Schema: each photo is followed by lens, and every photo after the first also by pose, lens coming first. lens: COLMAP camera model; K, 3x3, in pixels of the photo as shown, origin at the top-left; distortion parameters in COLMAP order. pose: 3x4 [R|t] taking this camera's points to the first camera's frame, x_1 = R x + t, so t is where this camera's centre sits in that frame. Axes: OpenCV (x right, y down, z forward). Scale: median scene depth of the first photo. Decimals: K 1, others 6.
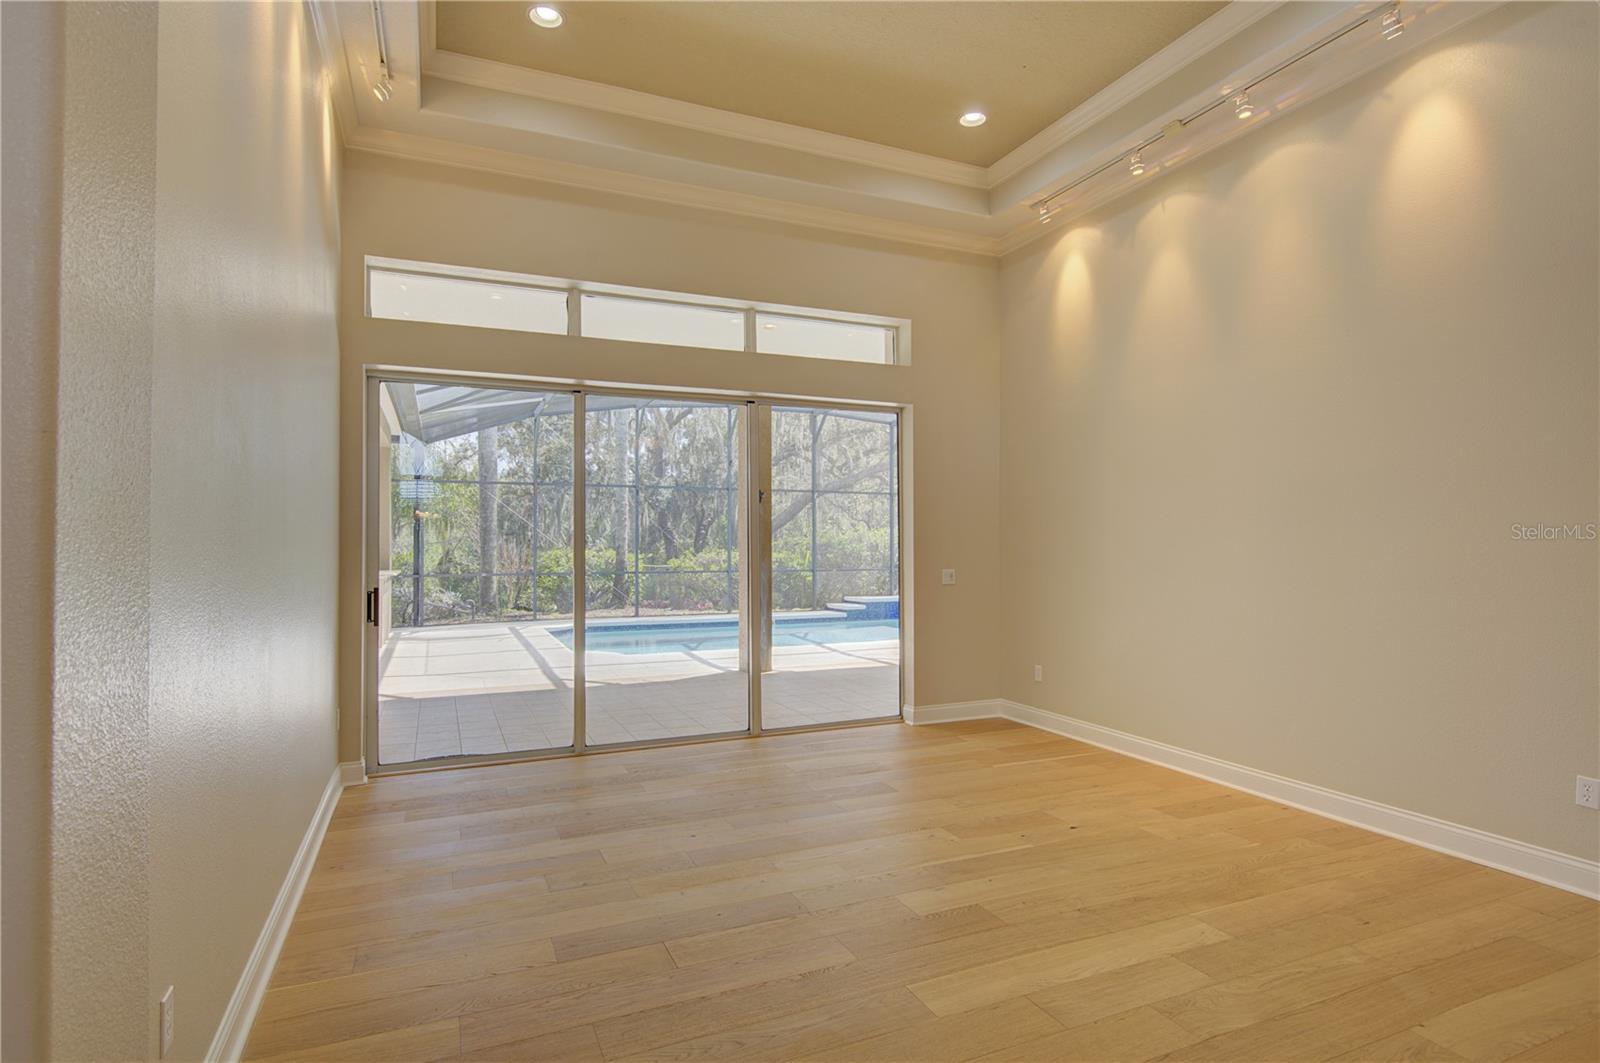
lens RADIAL K [[813.5, 0, 785.5], [0, 813.5, 538.4], [0, 0, 1]] dist [0.008720, 0.000504]
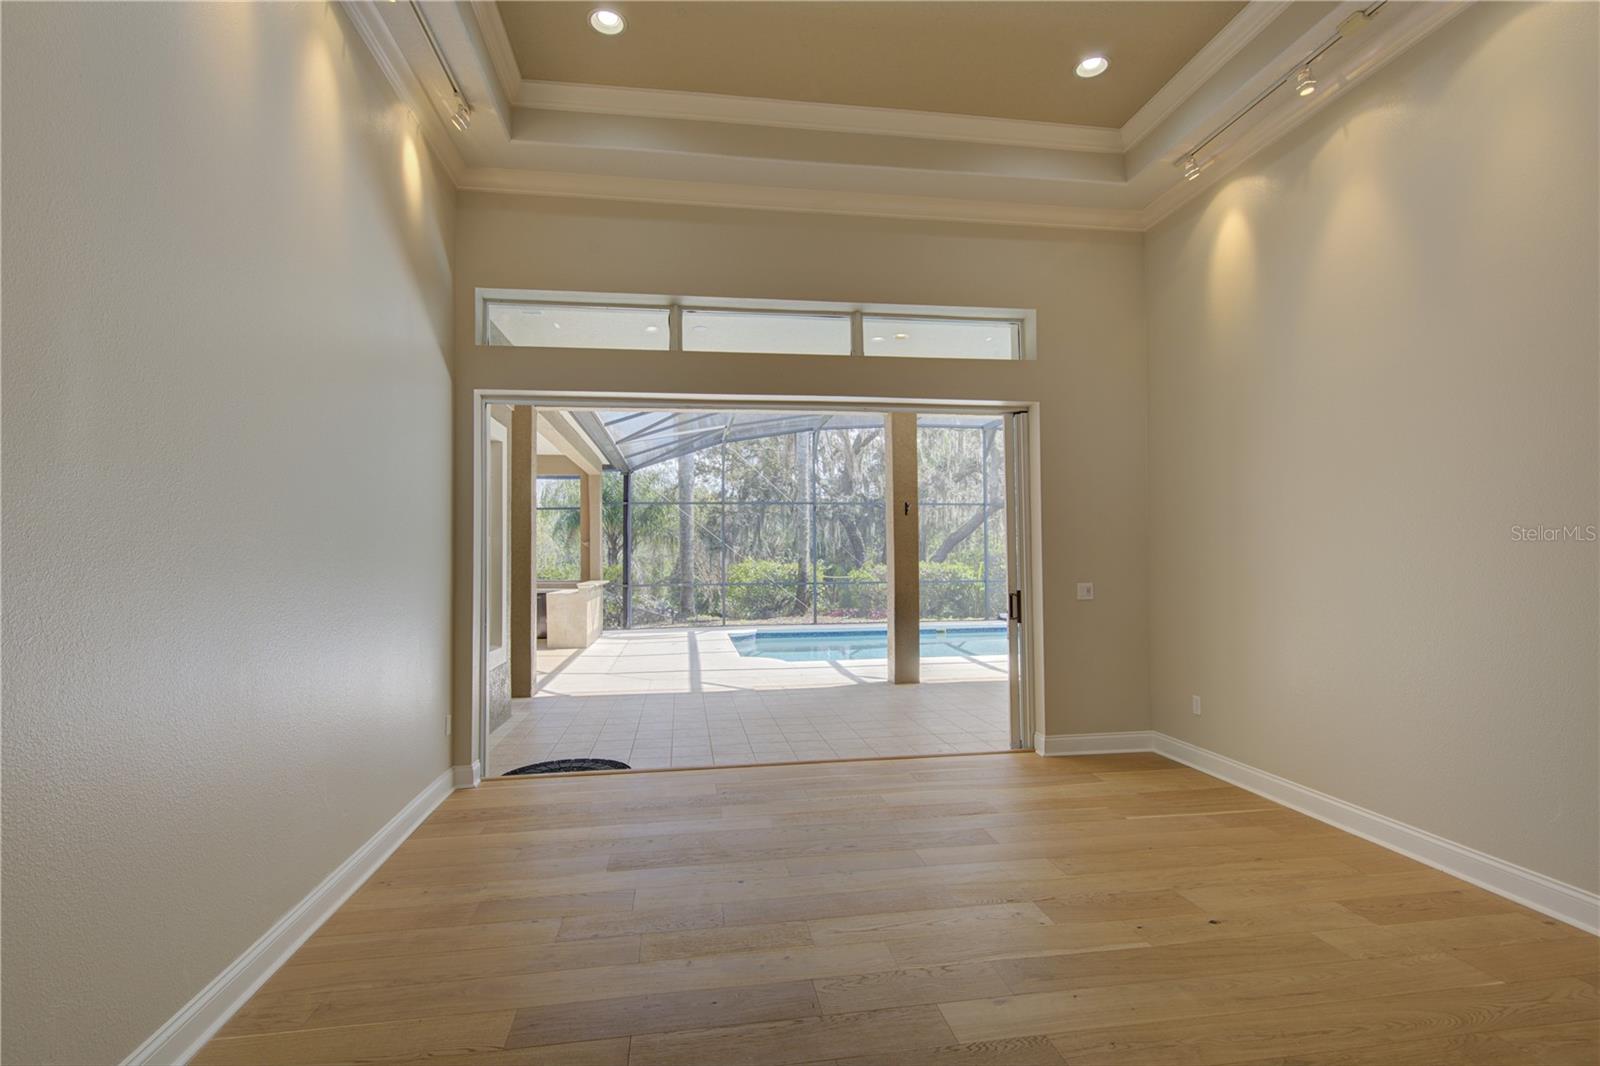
lens RADIAL K [[728.1, 0, 795.1], [0, 728.1, 539.0], [0, 0, 1]] dist [0.012271, -0.004821]
pose [[0.968031, -0.011961, -0.250544, 0.114137], [0.007880, 0.999820, -0.017286, 0.000827], [0.250706, 0.014759, 0.967951, 0.173348]]
